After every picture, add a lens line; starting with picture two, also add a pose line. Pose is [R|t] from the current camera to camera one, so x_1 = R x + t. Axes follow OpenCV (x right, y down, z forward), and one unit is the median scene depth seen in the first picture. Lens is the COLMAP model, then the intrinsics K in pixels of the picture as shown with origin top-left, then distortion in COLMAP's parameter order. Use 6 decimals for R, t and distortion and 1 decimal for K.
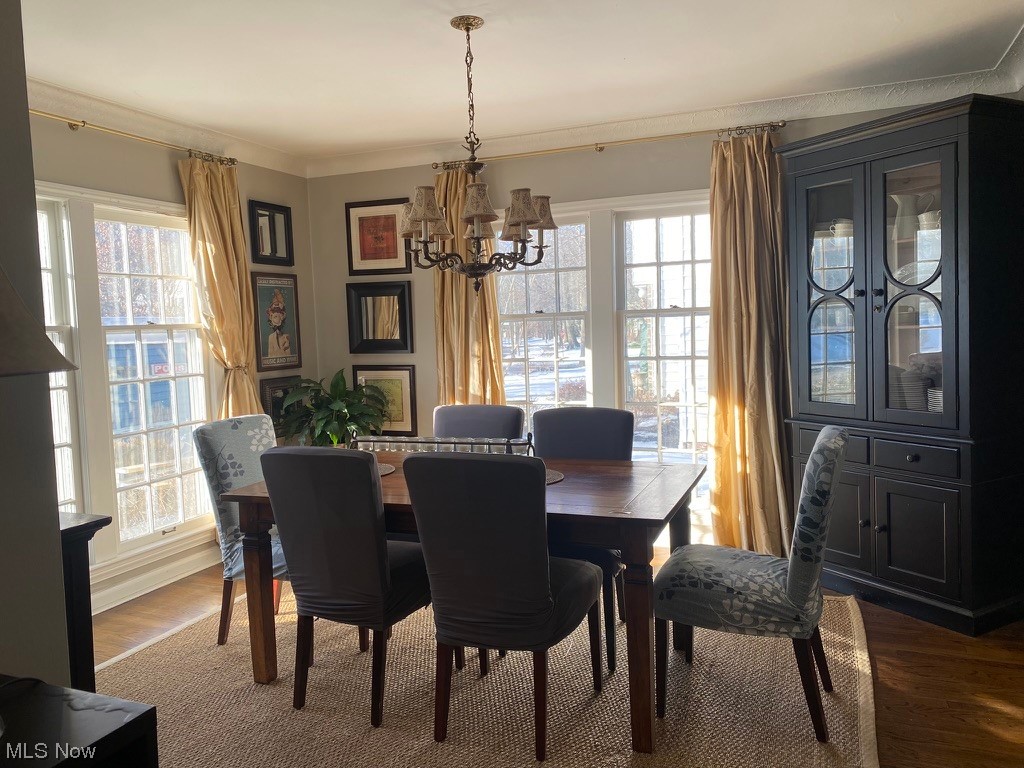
lens RADIAL K [[789.2, 0, 511.7], [0, 789.2, 391.3], [0, 0, 1]] dist [0.072346, -0.004042]
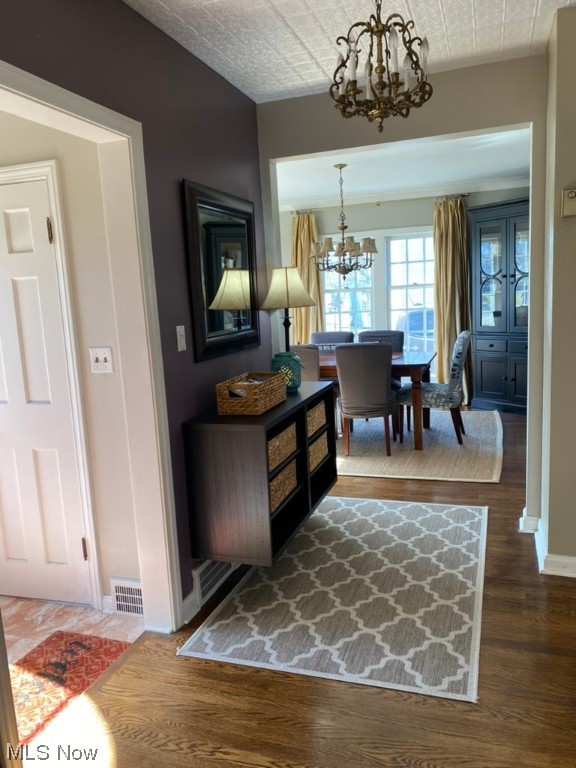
lens RADIAL K [[591.9, 0, 287.9], [0, 591.9, 379.1], [0, 0, 1]] dist [0.072346, -0.004042]
pose [[0.997495, -0.028313, 0.064828, -0.238536], [0.024238, 0.997732, 0.062802, 0.036431], [-0.066459, -0.061073, 0.995918, -0.542315]]
